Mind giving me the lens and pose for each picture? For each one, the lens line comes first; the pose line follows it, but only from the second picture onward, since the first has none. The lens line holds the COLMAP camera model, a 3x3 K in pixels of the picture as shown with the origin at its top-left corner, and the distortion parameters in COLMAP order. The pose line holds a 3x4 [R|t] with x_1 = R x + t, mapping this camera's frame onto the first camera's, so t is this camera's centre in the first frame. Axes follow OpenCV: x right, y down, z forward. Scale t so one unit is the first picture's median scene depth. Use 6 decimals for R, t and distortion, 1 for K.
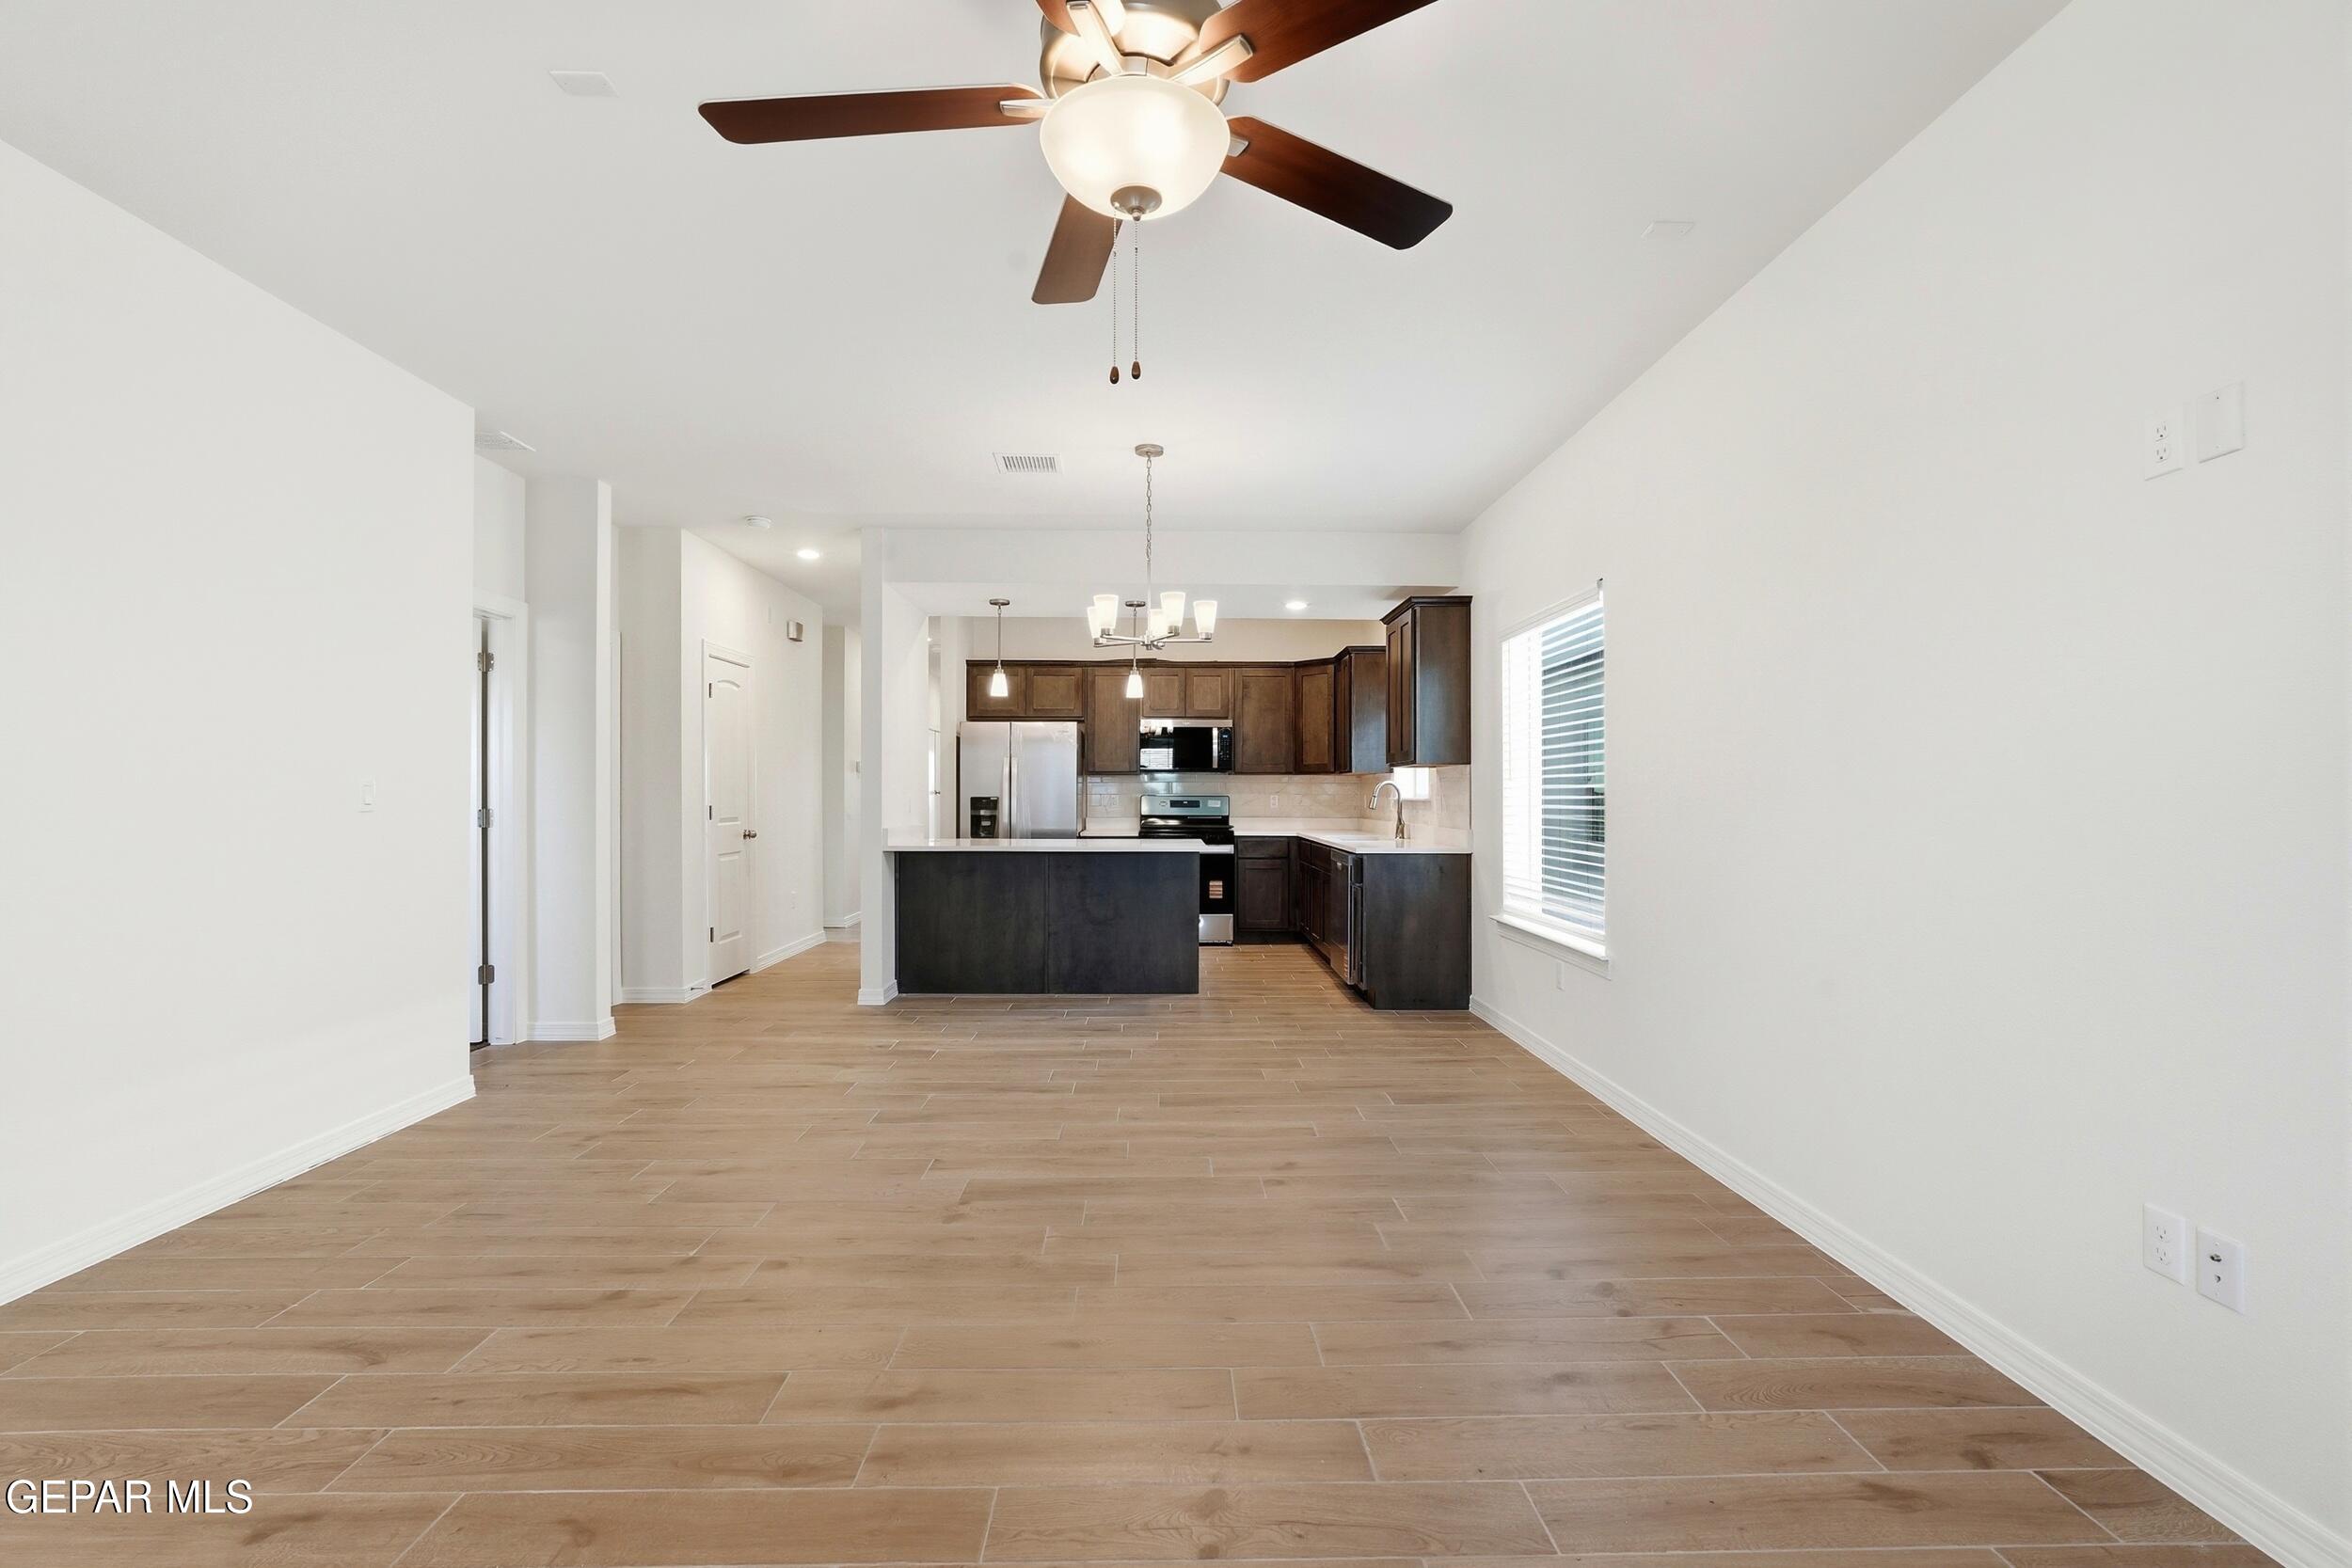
lens RADIAL K [[1016.6, 0, 1180.8], [0, 1016.6, 791.8], [0, 0, 1]] dist [-0.000450, 0.000249]
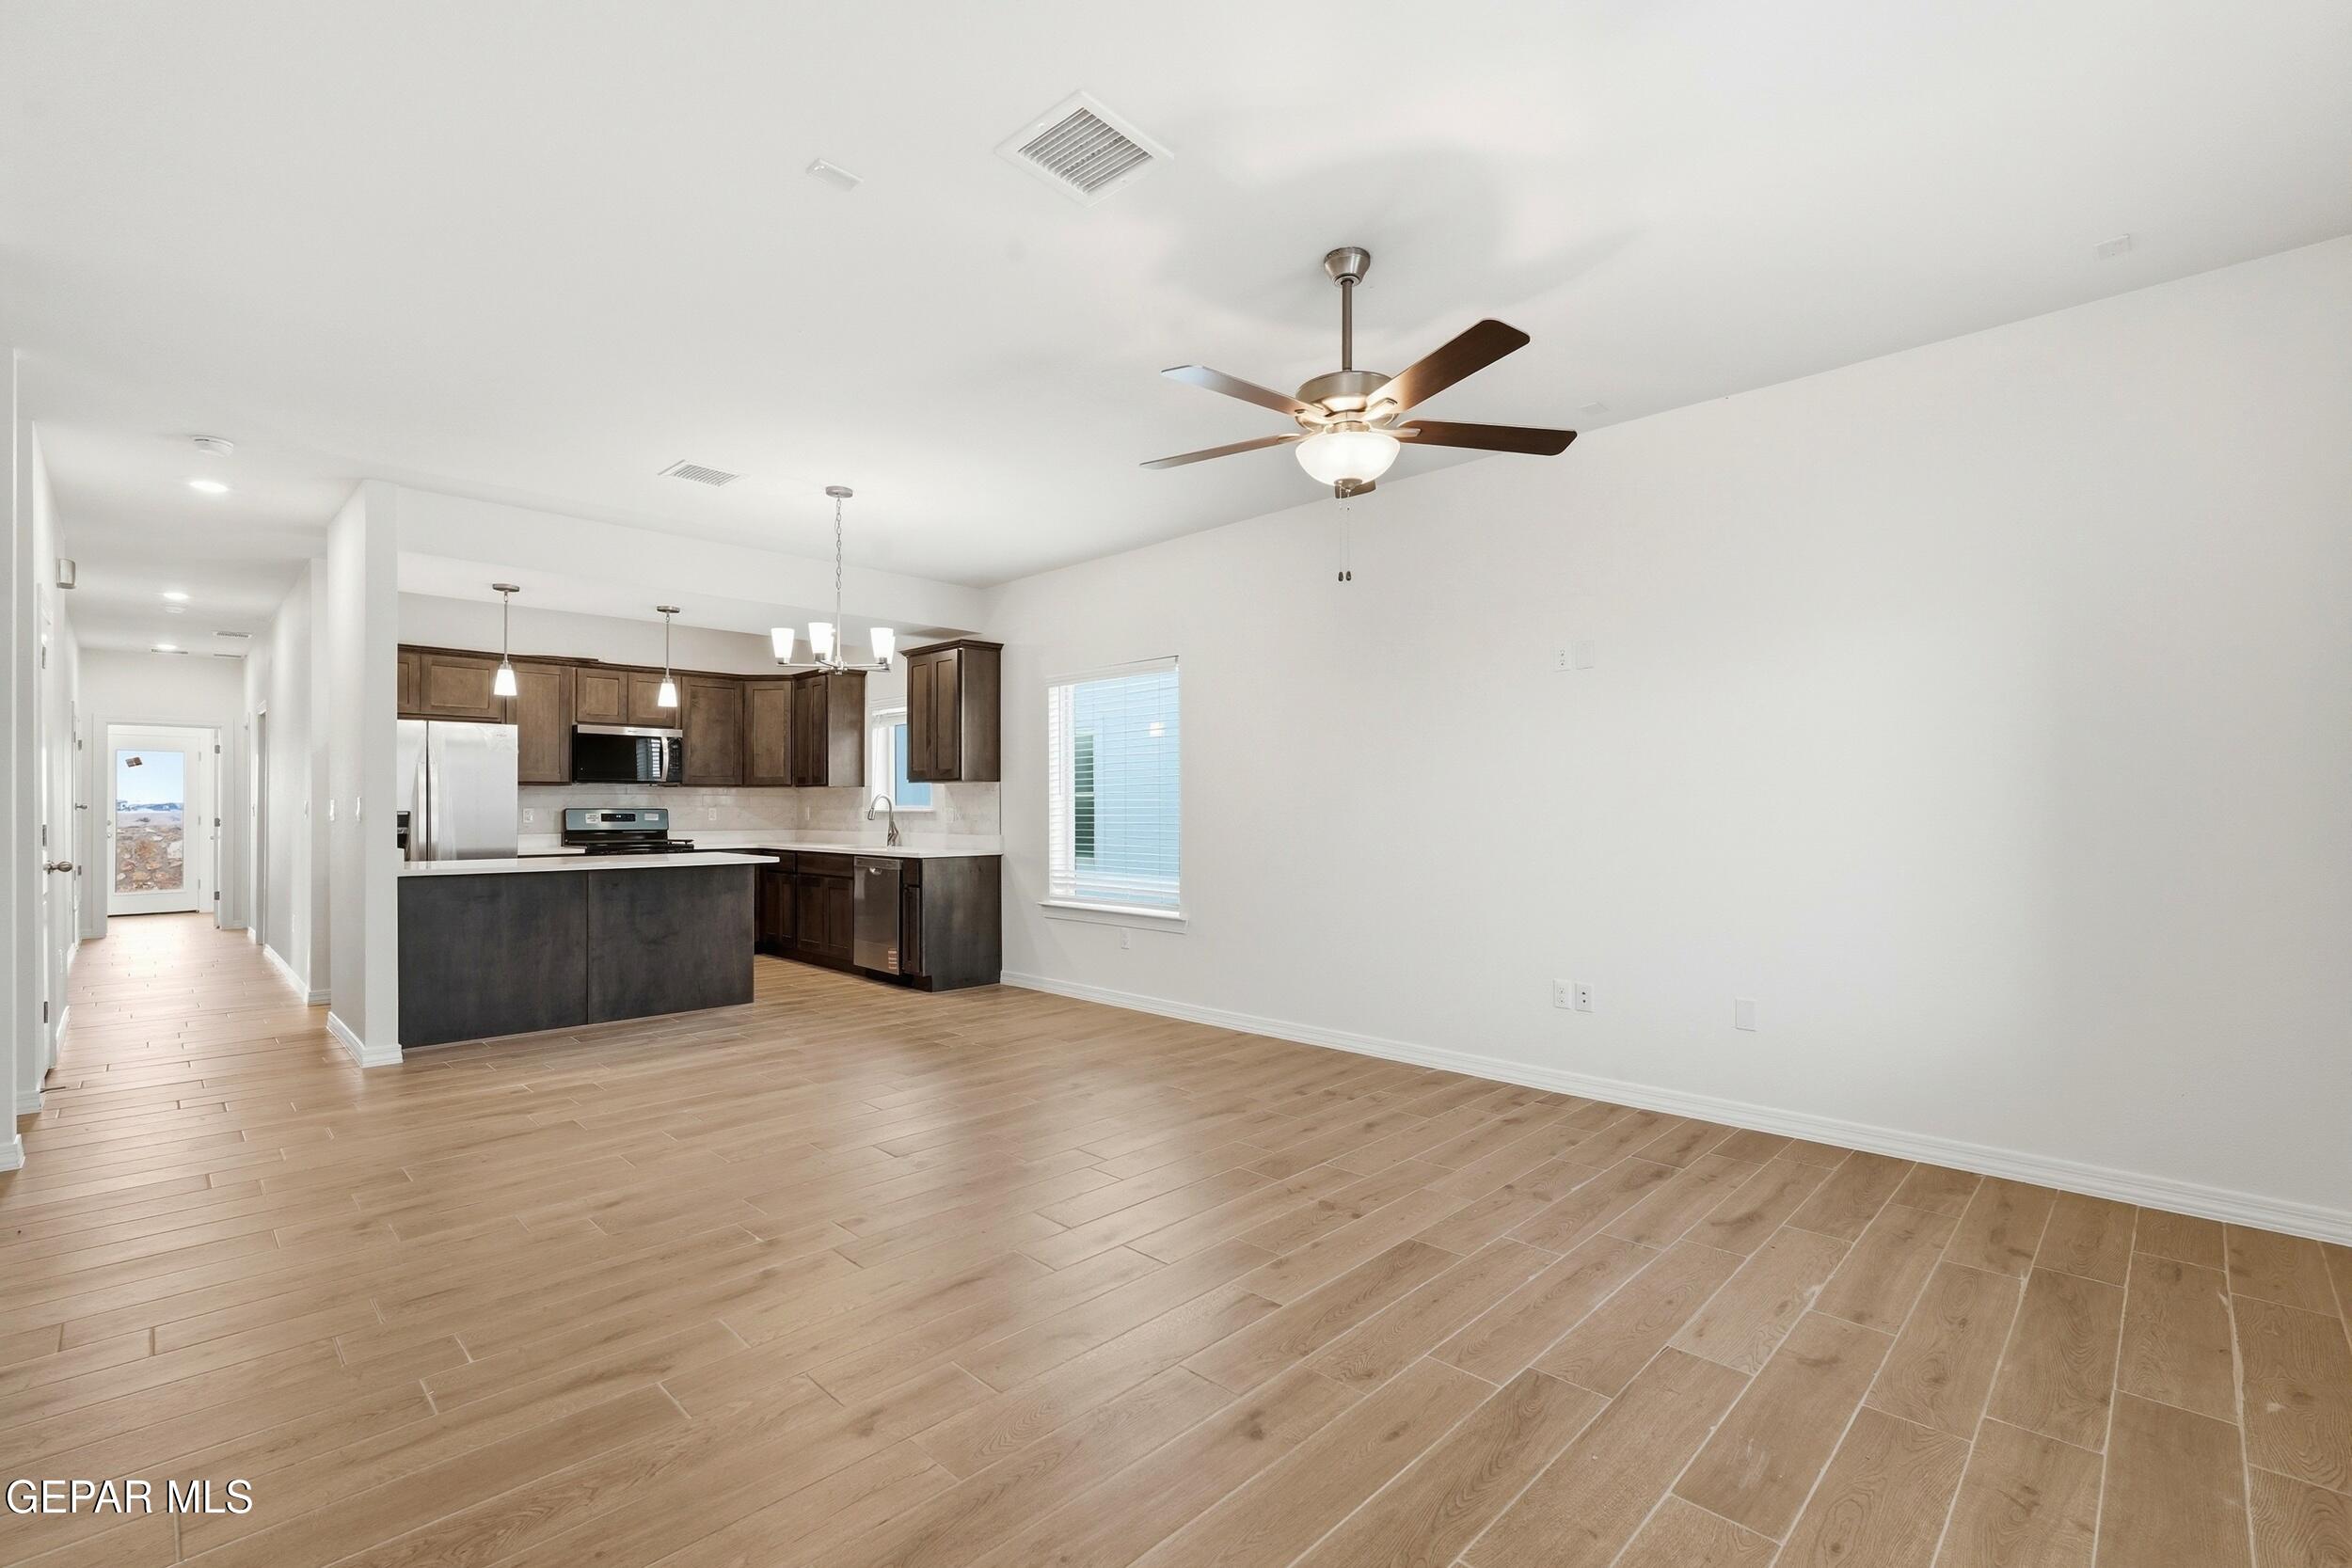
lens RADIAL K [[1032.8, 0, 1162.0], [0, 1032.8, 793.2], [0, 0, 1]] dist [0.000312, 0.000862]
pose [[0.724959, 0.006698, 0.688759, -0.394232], [0.000867, 0.999943, -0.010637, 0.000055], [-0.688791, 0.008308, 0.724912, -0.031299]]
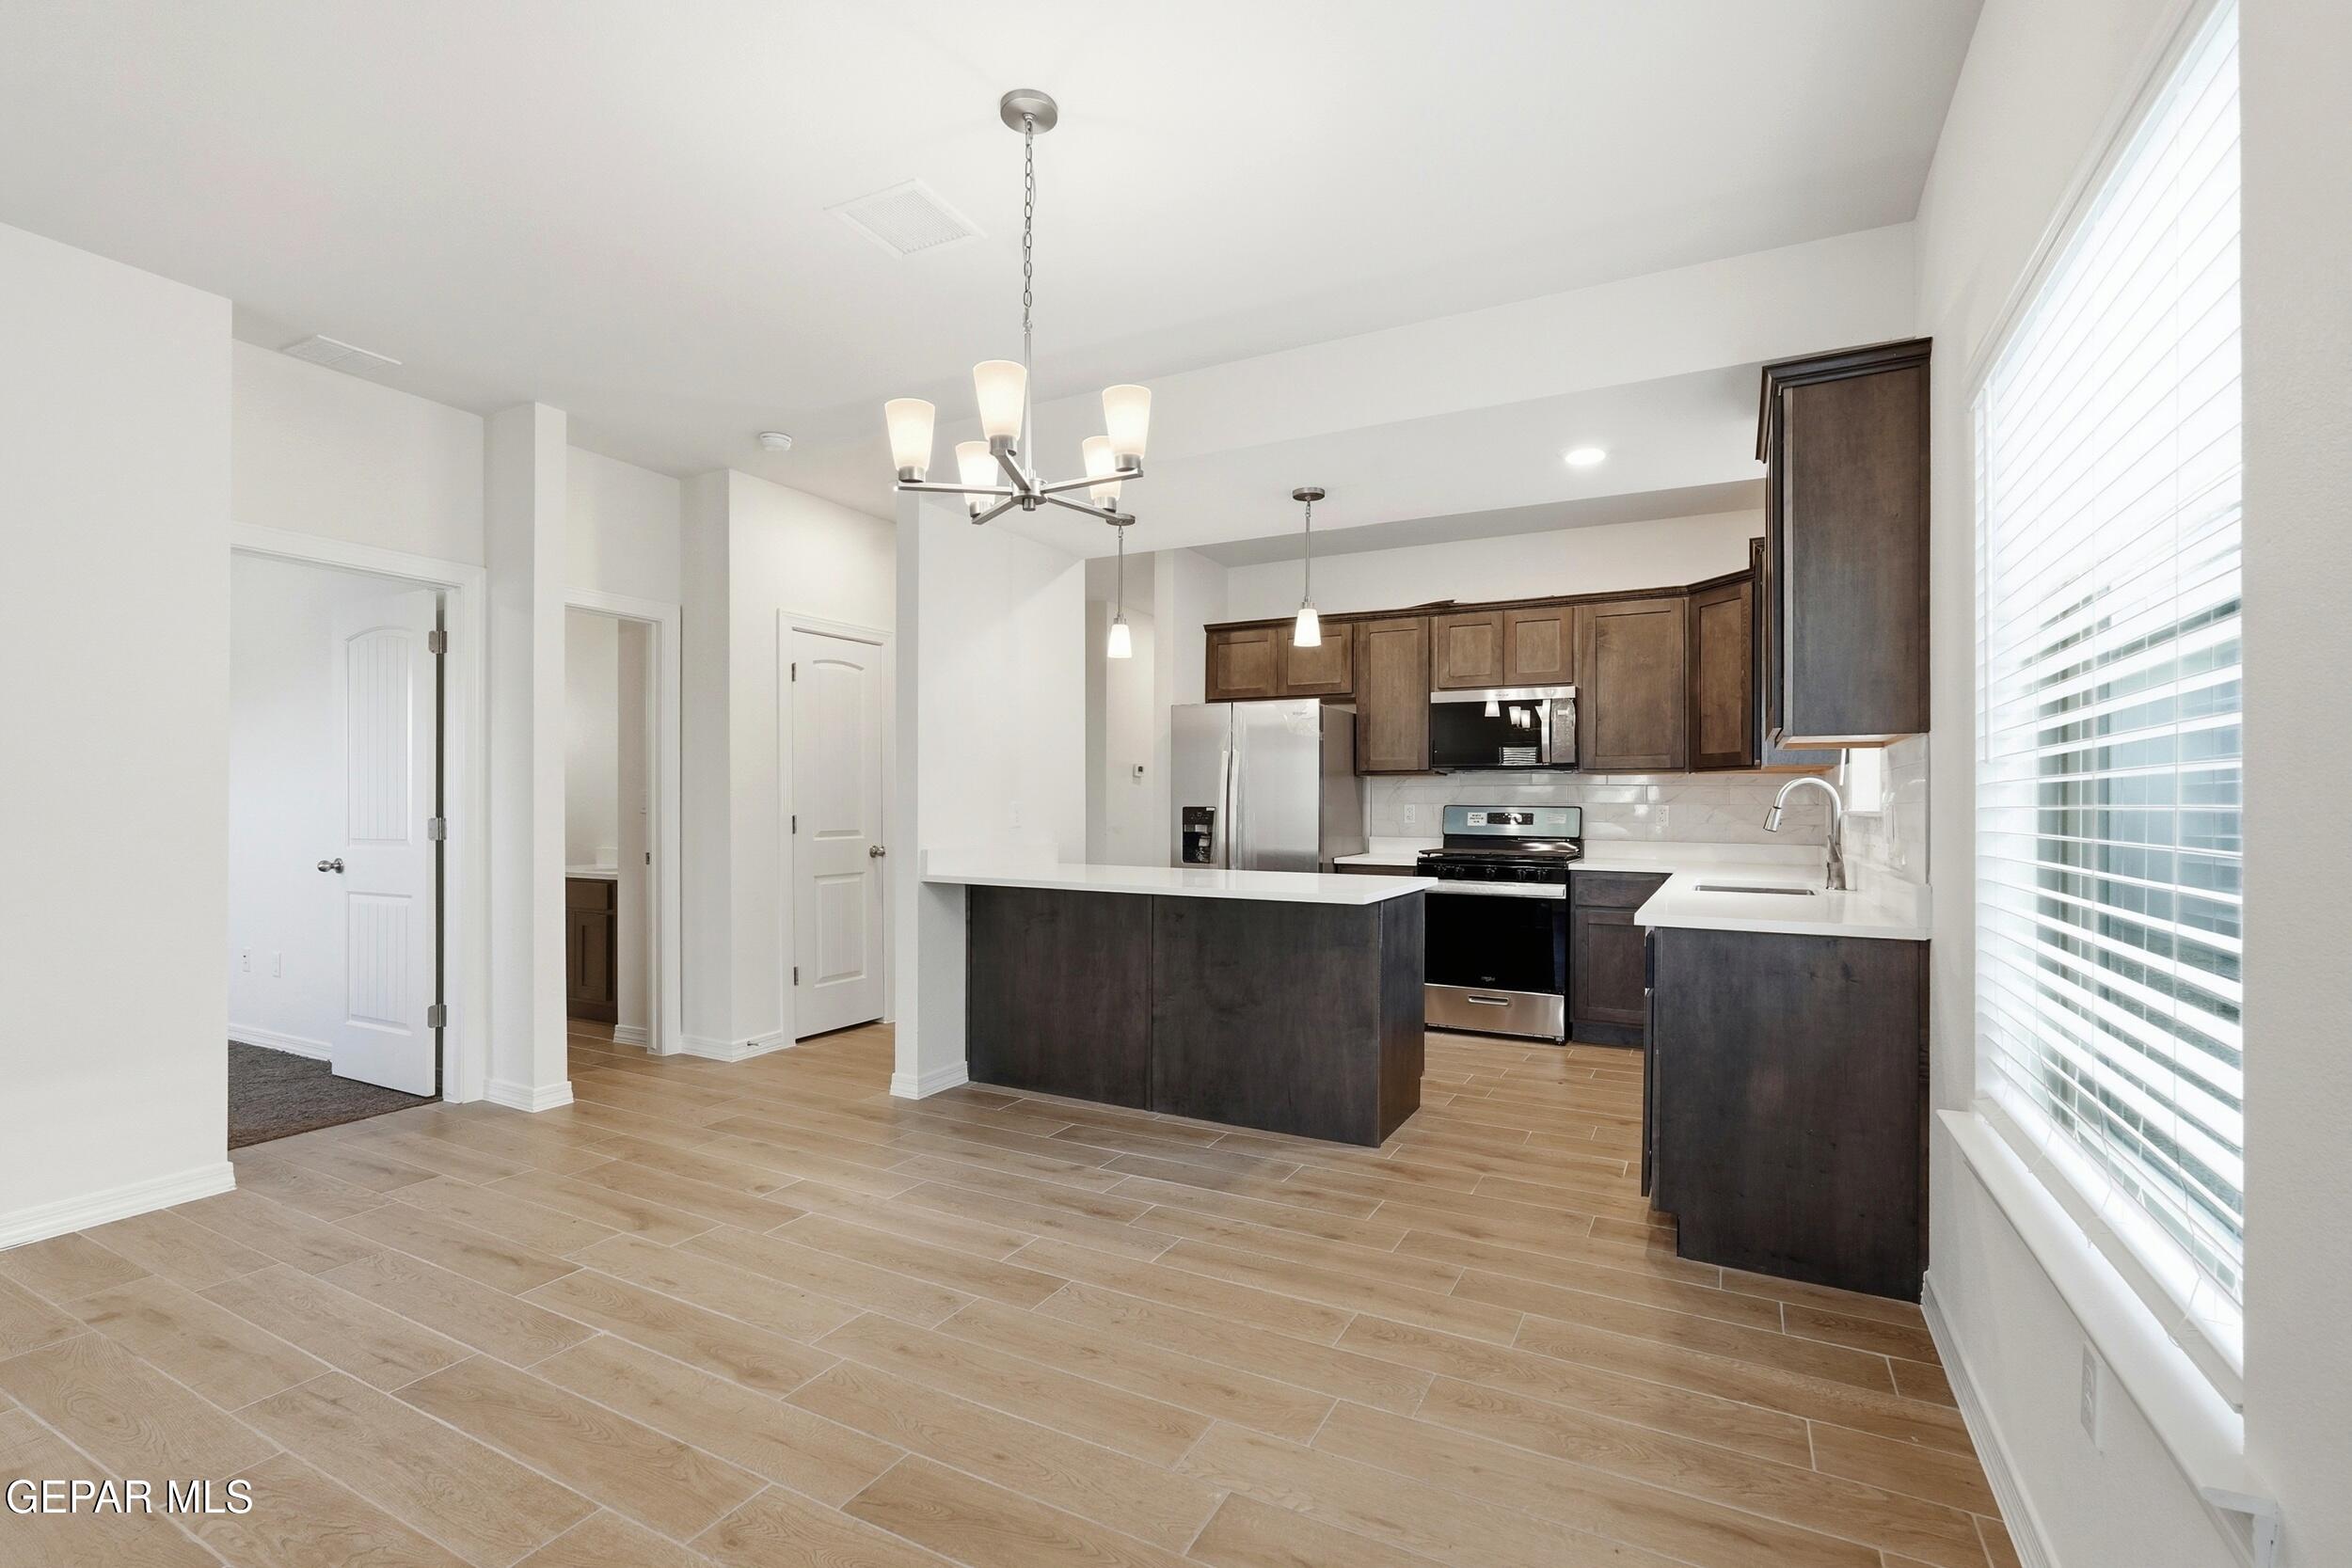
lens RADIAL K [[1036.7, 0, 1188.6], [0, 1036.7, 806.3], [0, 0, 1]] dist [-0.001591, 0.000226]
pose [[0.873465, 0.004066, -0.486870, 0.207462], [-0.002036, 0.999987, 0.004697, 0.001576], [0.486883, -0.003111, 0.873462, 0.430009]]
